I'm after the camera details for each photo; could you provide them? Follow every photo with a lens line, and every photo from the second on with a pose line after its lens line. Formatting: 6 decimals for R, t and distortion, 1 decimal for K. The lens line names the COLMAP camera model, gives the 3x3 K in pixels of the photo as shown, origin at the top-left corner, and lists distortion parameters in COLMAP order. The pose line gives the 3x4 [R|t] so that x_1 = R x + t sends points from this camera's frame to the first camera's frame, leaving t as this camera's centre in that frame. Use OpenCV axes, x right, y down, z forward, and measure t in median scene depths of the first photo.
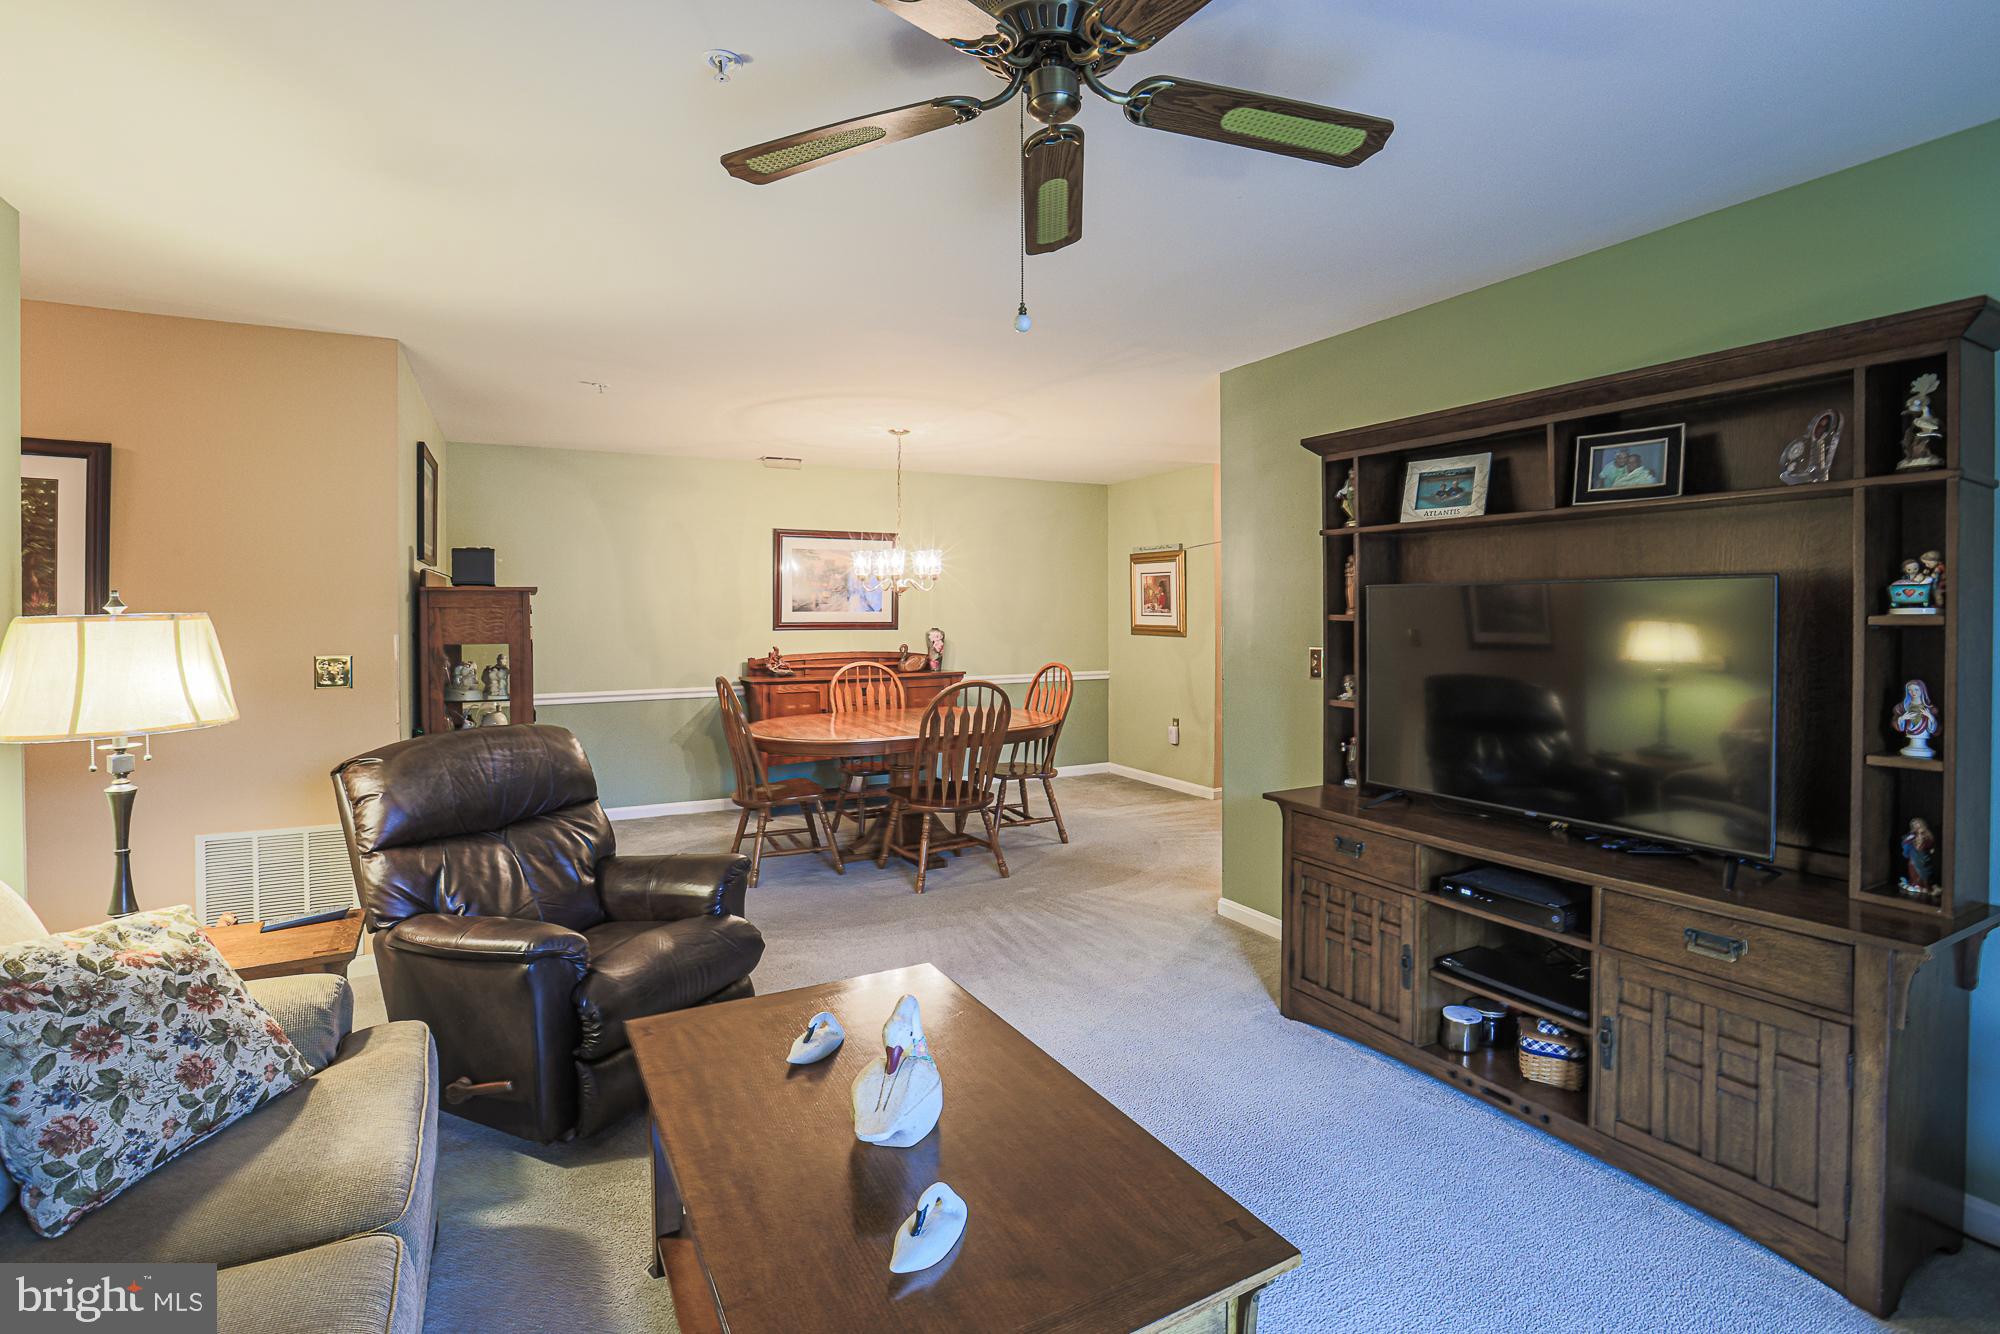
lens RADIAL K [[944.3, 0, 999.9], [0, 944.3, 640.5], [0, 0, 1]] dist [-0.045212, 0.024079]
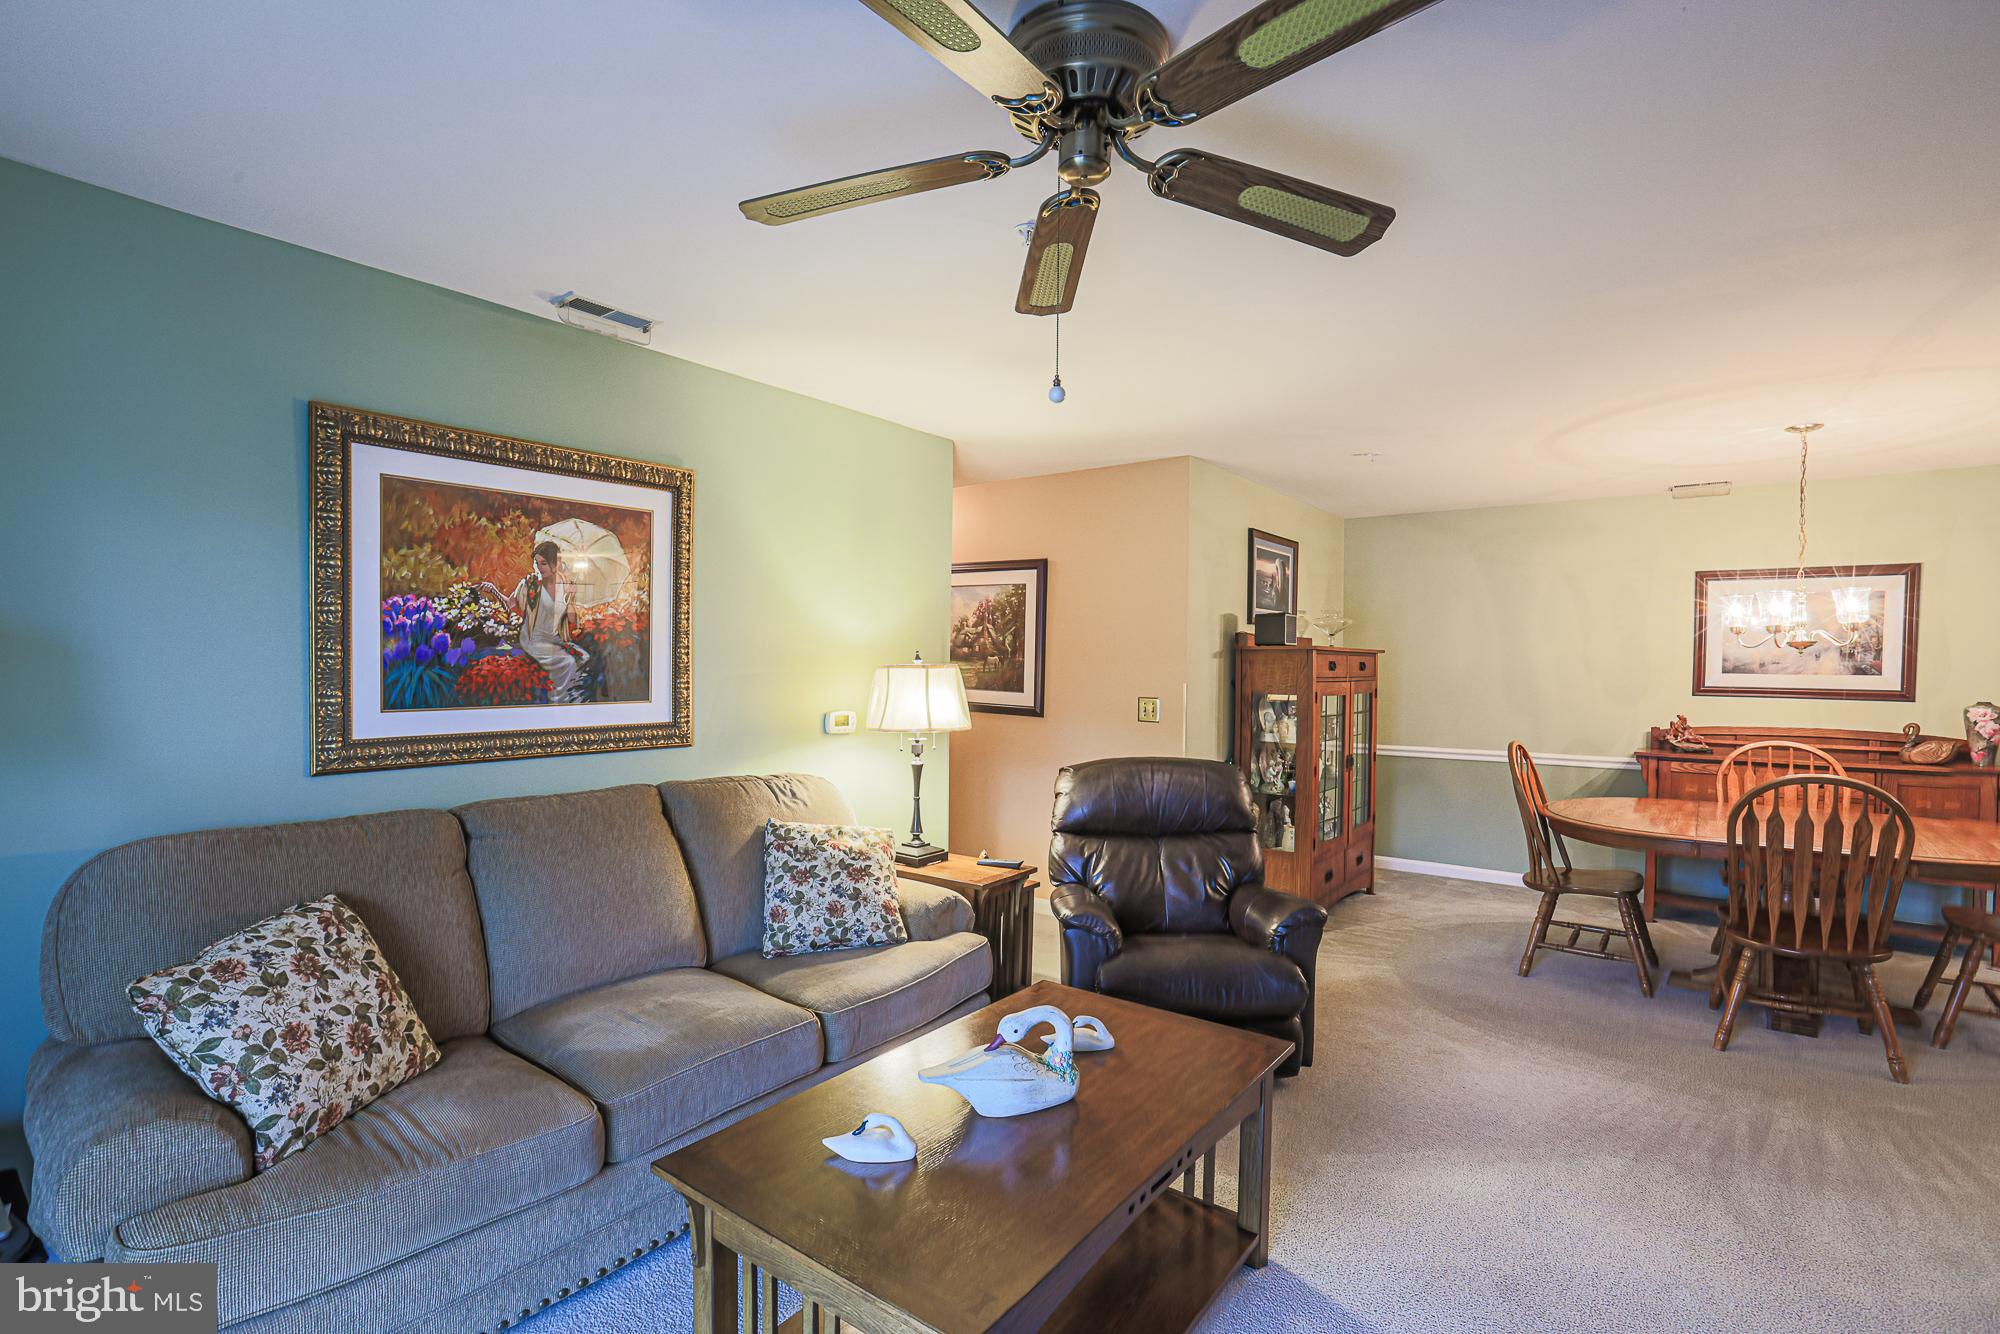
lens RADIAL K [[933.2, 0, 1002.1], [0, 933.2, 694.7], [0, 0, 1]] dist [-0.048055, 0.023162]
pose [[0.426132, 0.037962, -0.903864, 0.363818], [-0.040684, 0.998913, 0.022773, -0.008180], [0.903746, 0.027068, 0.427213, 0.188932]]
